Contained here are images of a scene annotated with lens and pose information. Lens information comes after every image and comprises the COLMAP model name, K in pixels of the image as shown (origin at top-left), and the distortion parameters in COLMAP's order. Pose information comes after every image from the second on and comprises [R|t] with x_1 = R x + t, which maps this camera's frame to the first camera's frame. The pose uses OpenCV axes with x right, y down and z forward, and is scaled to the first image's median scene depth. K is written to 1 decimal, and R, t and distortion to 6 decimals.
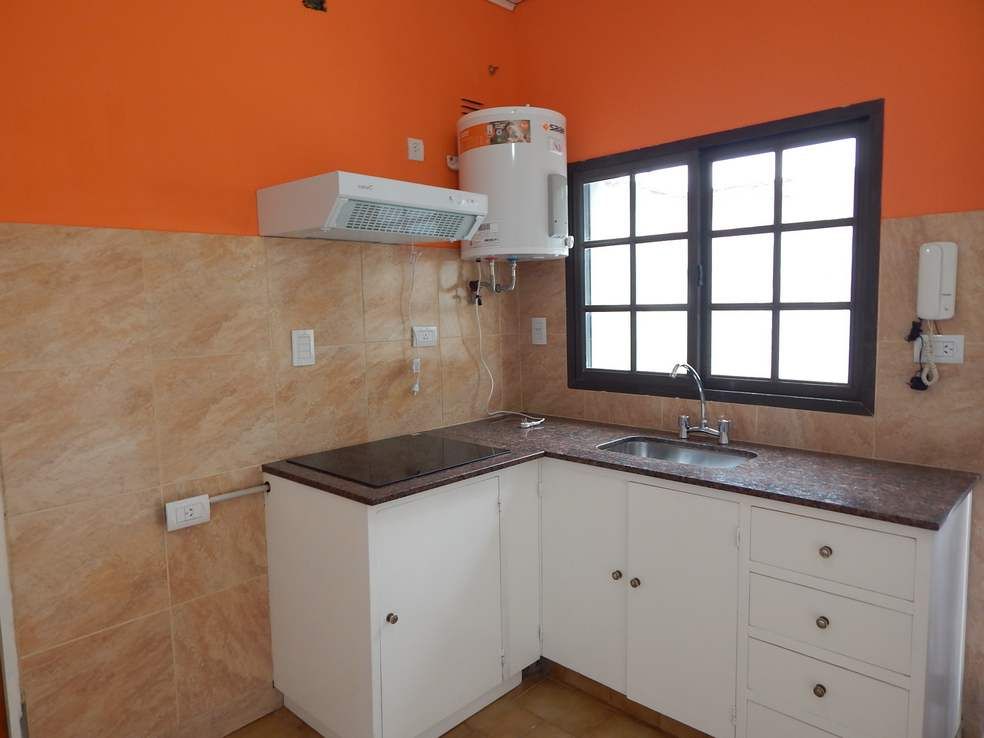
lens RADIAL K [[656.1, 0, 499.7], [0, 656.1, 366.7], [0, 0, 1]] dist [0.009346, -0.001789]
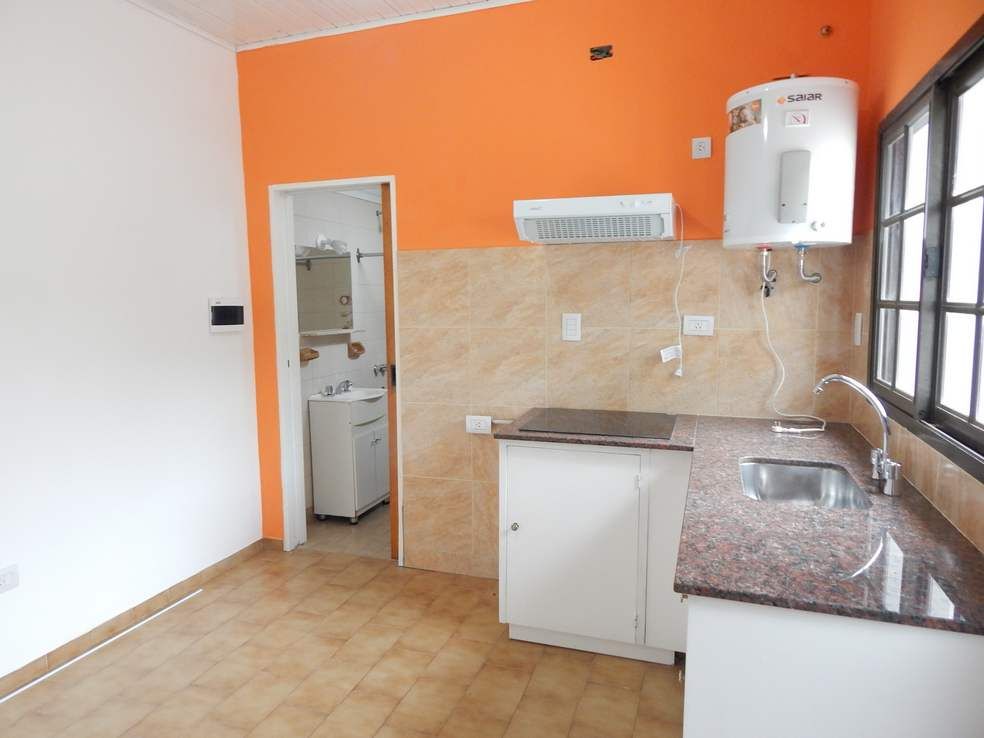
lens RADIAL K [[669.1, 0, 492.3], [0, 669.1, 364.9], [0, 0, 1]] dist [0.007783, 0.002617]
pose [[0.415348, 0.113039, -0.902612, 0.825995], [-0.088093, 0.992584, 0.083770, -0.050417], [0.905387, 0.044720, 0.422226, 0.285387]]
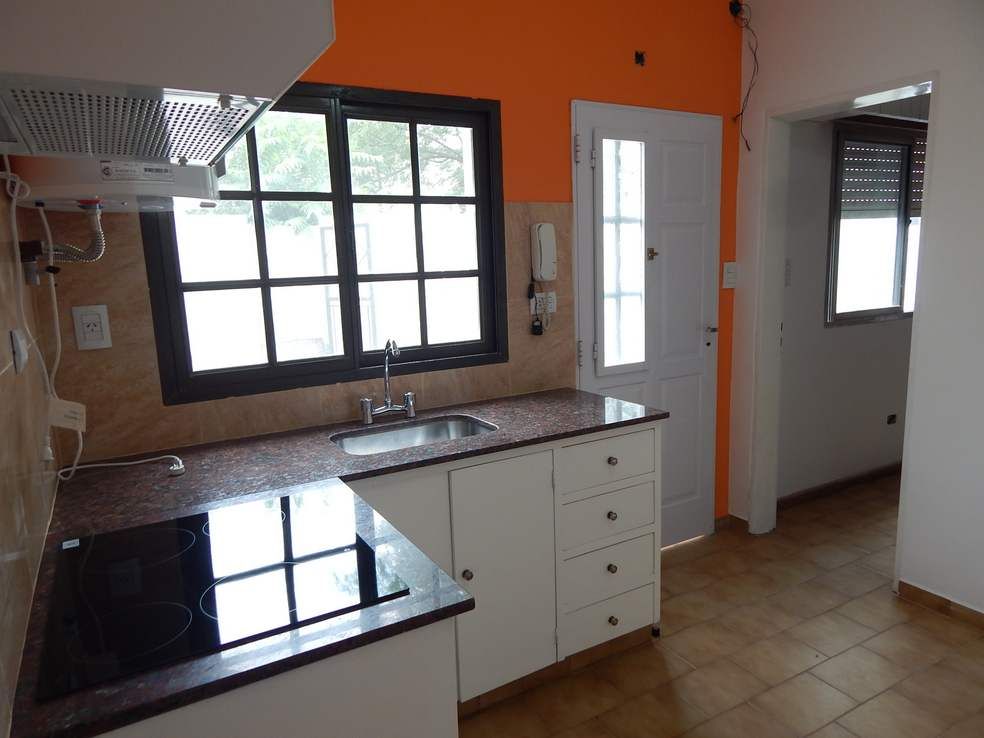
lens RADIAL K [[669.1, 0, 492.3], [0, 669.1, 364.9], [0, 0, 1]] dist [0.007783, 0.002617]
pose [[0.280527, -0.147752, 0.948406, -0.574938], [0.118406, 0.985861, 0.118564, -0.064769], [-0.952515, 0.079037, 0.294056, 0.591426]]
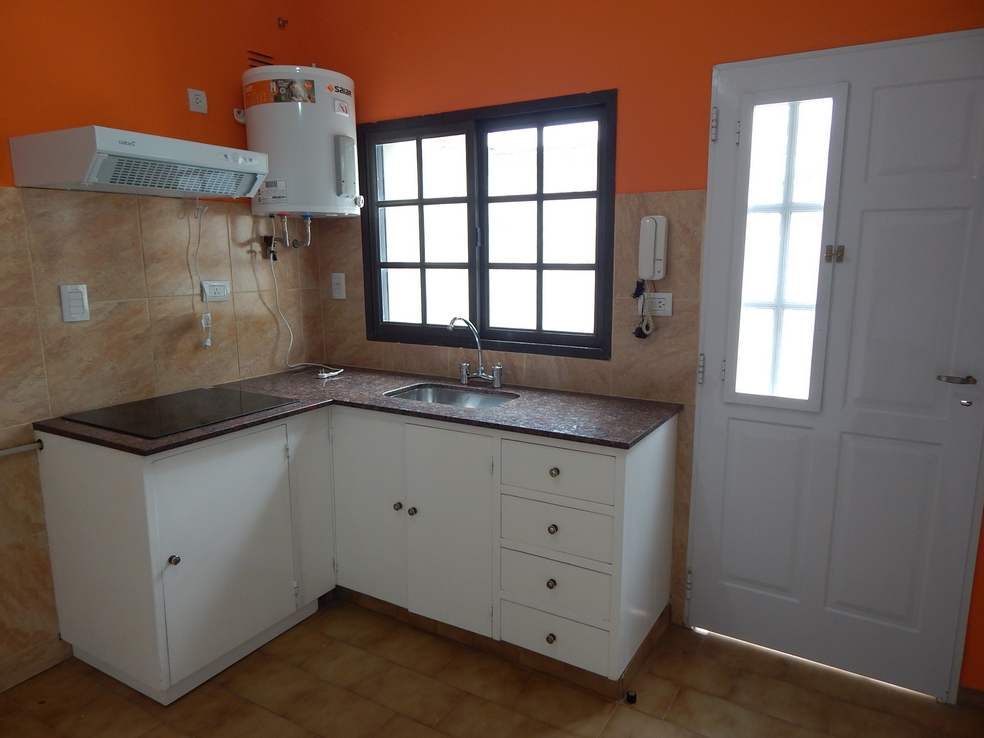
lens RADIAL K [[652.8, 0, 500.6], [0, 652.8, 366.1], [0, 0, 1]] dist [0.009174, -0.008809]
pose [[0.973477, -0.022849, 0.227641, 0.092041], [0.005955, 0.997194, 0.074626, -0.004013], [-0.228707, -0.071291, 0.970881, -0.098765]]
